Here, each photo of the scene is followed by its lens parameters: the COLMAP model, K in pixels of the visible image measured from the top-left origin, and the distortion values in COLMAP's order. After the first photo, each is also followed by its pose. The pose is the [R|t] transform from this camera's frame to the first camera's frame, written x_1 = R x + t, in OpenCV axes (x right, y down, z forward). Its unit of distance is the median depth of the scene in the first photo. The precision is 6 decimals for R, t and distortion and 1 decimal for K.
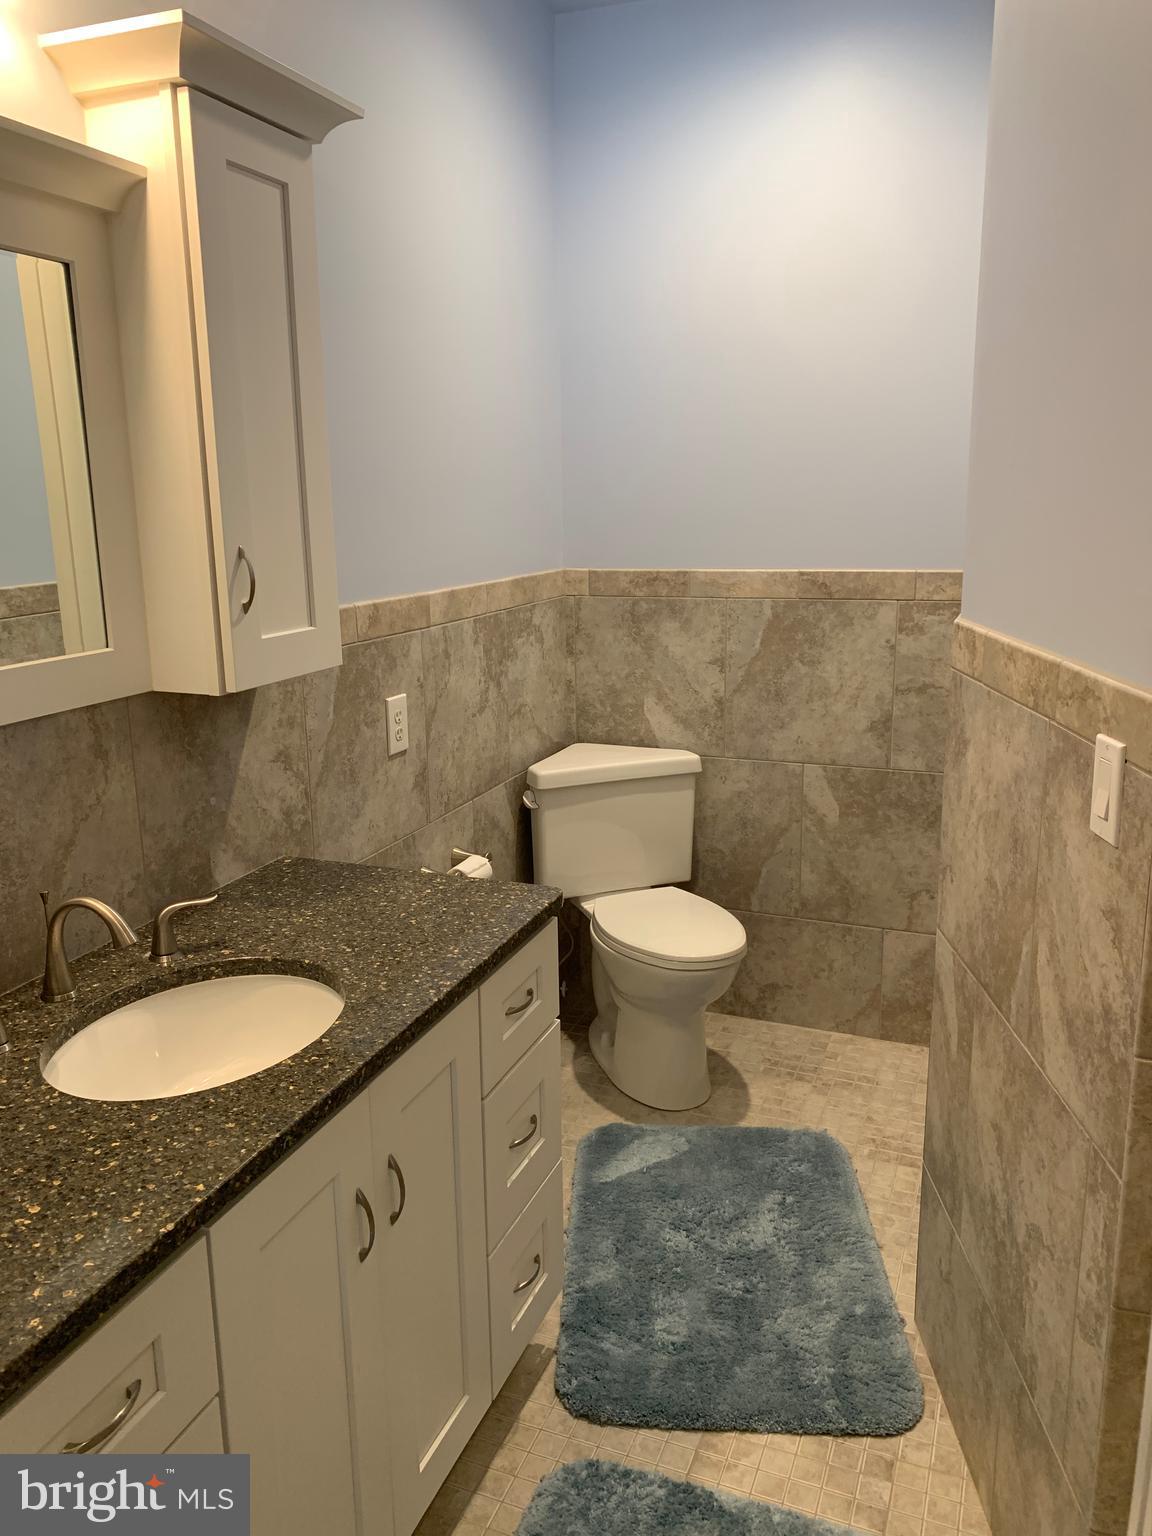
lens RADIAL K [[1152.5, 0, 563.4], [0, 1152.5, 769.2], [0, 0, 1]] dist [0.027694, -0.028452]
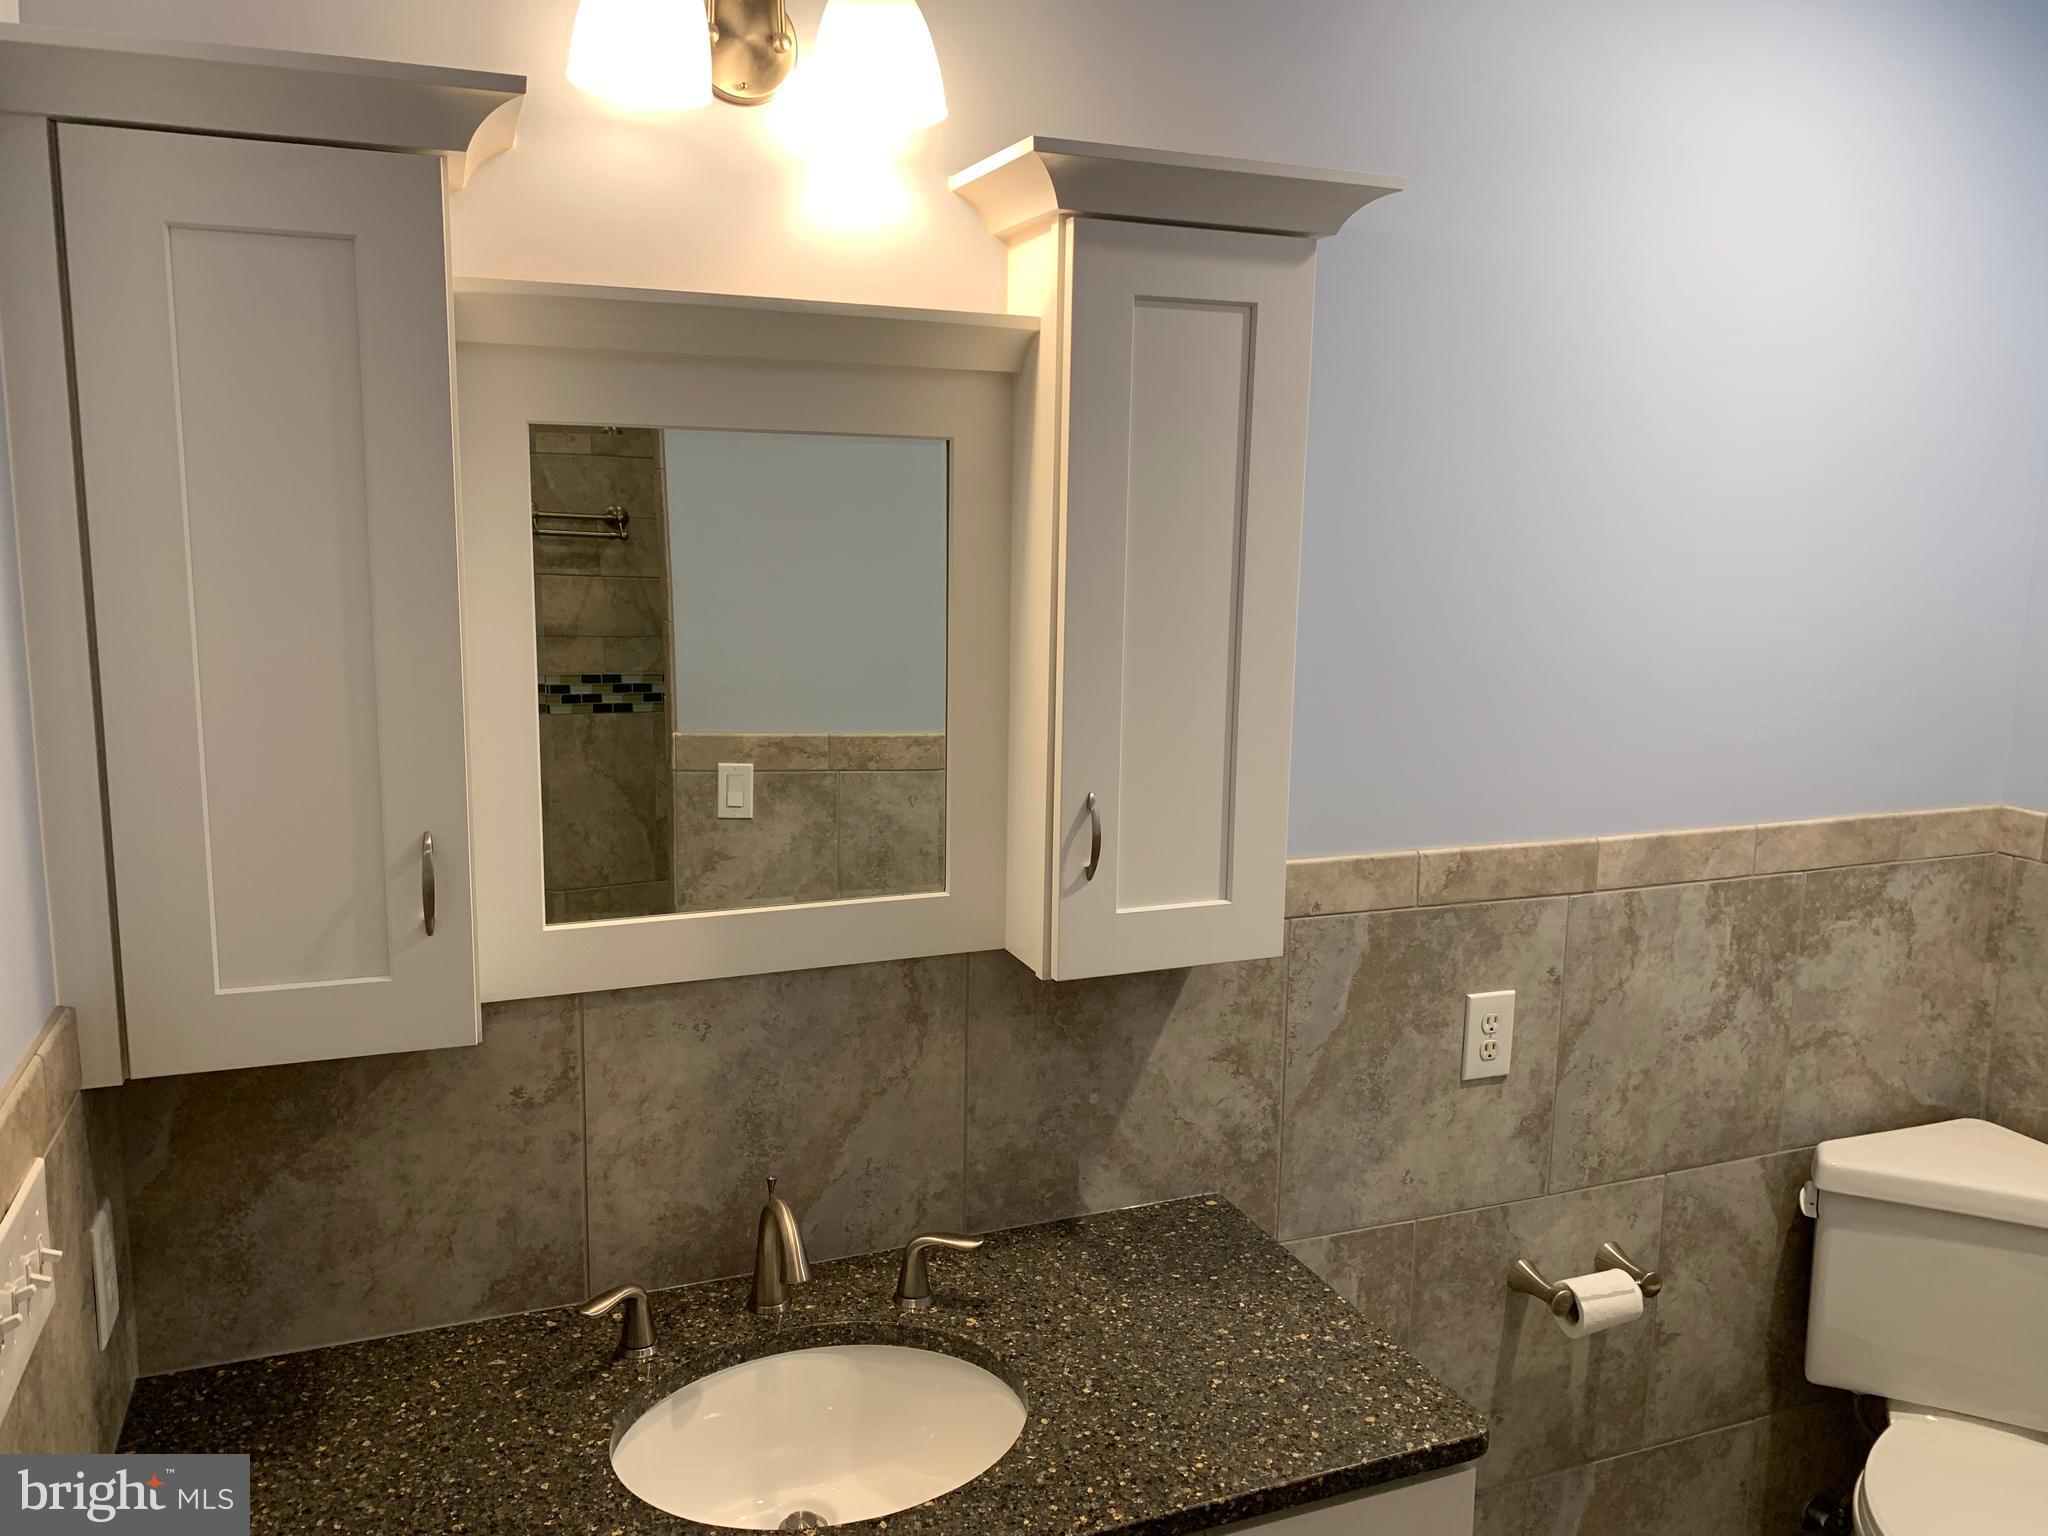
lens RADIAL K [[1536.7, 0, 1014.7], [0, 1536.7, 759.5], [0, 0, 1]] dist [0.027694, -0.028452]
pose [[0.694346, 0.137107, -0.706460, 0.295599], [-0.192285, 0.981338, 0.001467, -0.159105], [0.693477, 0.134823, 0.707752, 0.205772]]
